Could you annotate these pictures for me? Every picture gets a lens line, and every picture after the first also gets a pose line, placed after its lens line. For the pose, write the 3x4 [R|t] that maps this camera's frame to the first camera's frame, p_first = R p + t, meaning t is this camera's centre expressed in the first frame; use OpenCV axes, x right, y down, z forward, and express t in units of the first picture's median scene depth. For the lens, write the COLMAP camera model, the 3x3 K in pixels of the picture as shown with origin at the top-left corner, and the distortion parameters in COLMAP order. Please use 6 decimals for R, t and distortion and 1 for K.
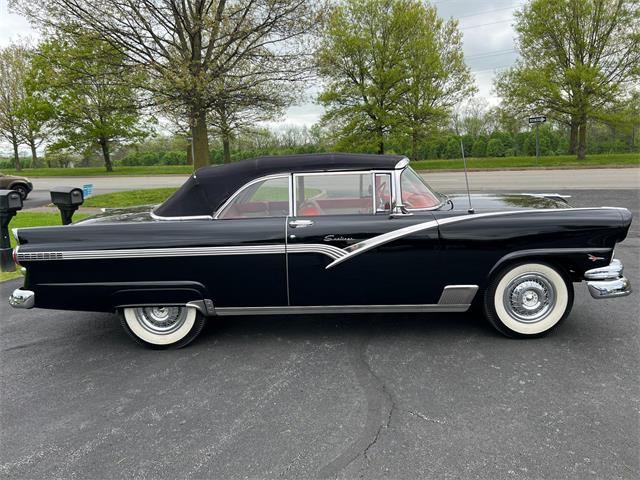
lens RADIAL K [[484.0, 0, 328.7], [0, 484.0, 241.4], [0, 0, 1]] dist [0.035601, -0.037471]
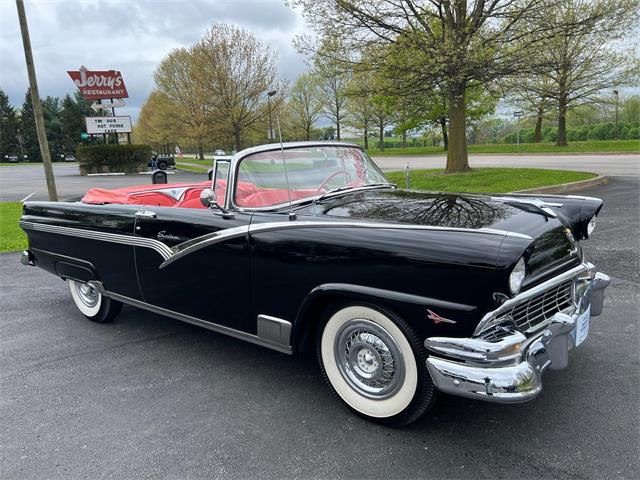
lens RADIAL K [[484.0, 0, 314.9], [0, 484.0, 249.0], [0, 0, 1]] dist [0.035601, -0.037471]
pose [[0.714270, 0.131096, -0.687482, 0.167620], [-0.089504, 0.991344, 0.096047, -0.017968], [0.694123, -0.007071, 0.719821, 0.099998]]
